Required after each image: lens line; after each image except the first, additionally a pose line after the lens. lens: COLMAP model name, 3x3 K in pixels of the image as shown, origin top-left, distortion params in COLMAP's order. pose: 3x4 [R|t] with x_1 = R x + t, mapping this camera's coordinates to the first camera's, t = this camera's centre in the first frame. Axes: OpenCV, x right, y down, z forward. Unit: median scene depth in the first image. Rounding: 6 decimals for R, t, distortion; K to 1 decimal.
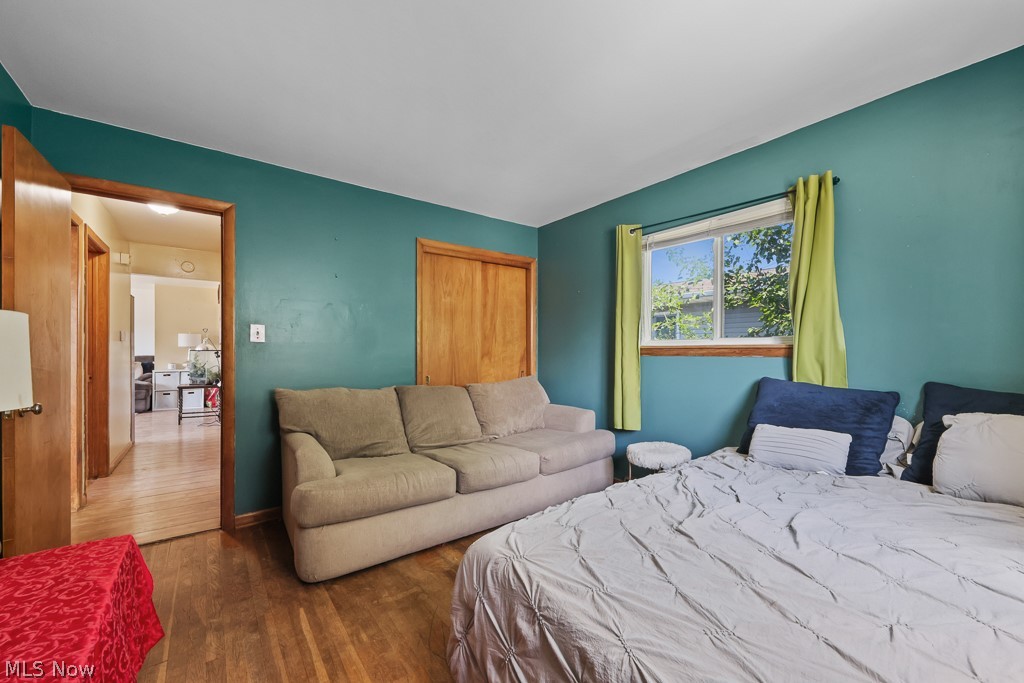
lens RADIAL K [[396.4, 0, 514.1], [0, 396.4, 346.8], [0, 0, 1]] dist [-0.002500, -0.000685]
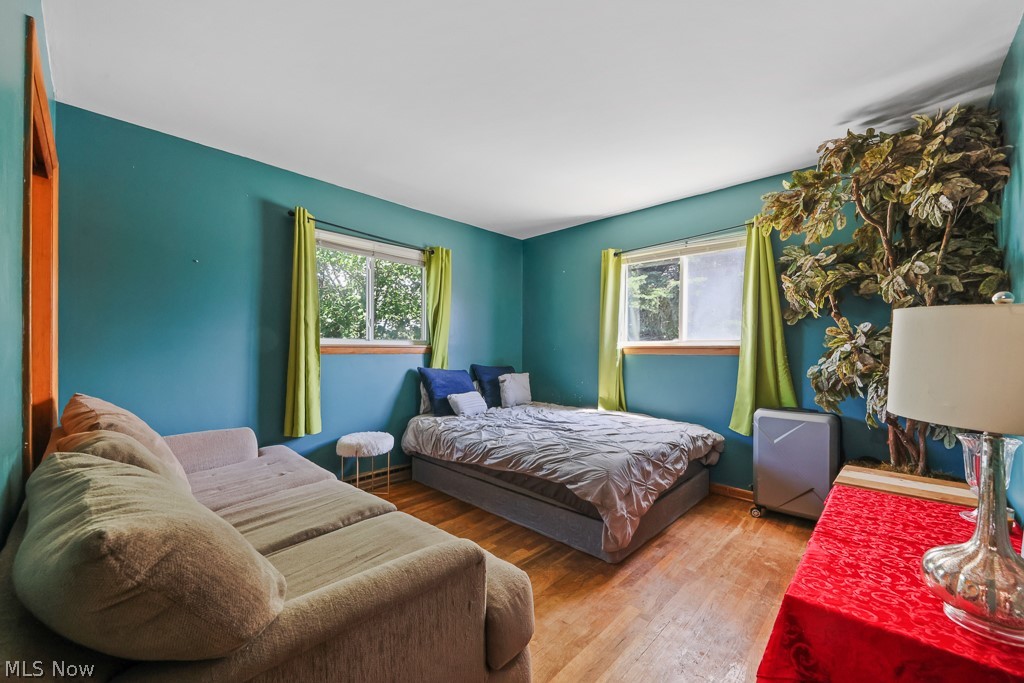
lens RADIAL K [[396.4, 0, 489.9], [0, 396.4, 354.2], [0, 0, 1]] dist [-0.002500, -0.000685]
pose [[-0.107110, -0.012255, 0.994172, -0.983341], [-0.009837, 0.999888, 0.011266, 0.008916], [-0.994199, -0.008573, -0.107218, 0.978863]]
